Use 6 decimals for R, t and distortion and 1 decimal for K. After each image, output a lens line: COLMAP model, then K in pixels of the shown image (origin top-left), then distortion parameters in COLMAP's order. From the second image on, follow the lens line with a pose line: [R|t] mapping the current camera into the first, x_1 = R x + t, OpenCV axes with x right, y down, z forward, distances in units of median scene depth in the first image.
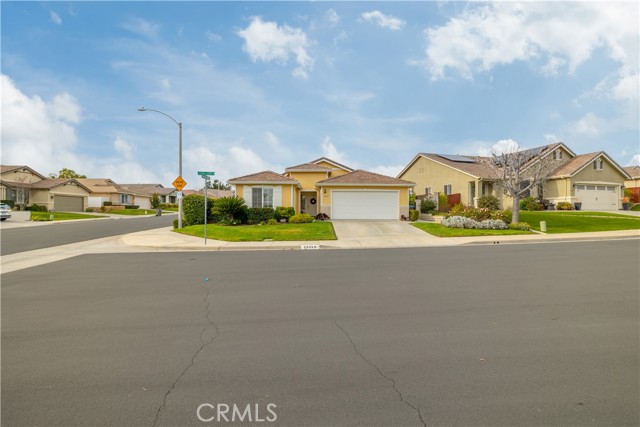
lens RADIAL K [[296.9, 0, 320.0], [0, 296.9, 213.5], [0, 0, 1]] dist [0.000271, 0.000289]
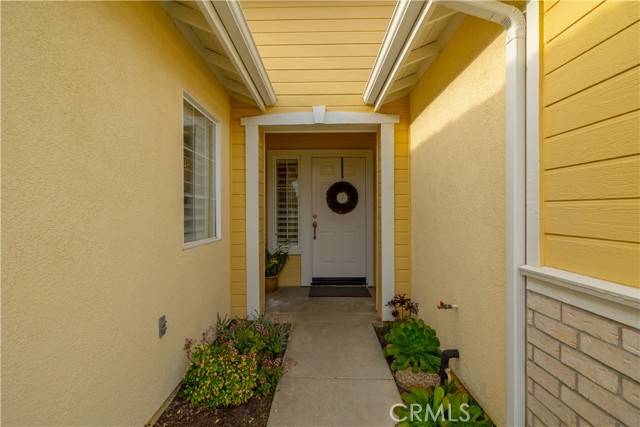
lens RADIAL K [[333.5, 0, 320.0], [0, 333.5, 213.5], [0, 0, 1]] dist [-0.000003, -0.000005]
pose [[0.999903, -0.006004, -0.012606, -0.036030], [0.006023, 0.999981, 0.001503, -0.033413], [0.012597, -0.001579, 0.999919, 0.834555]]
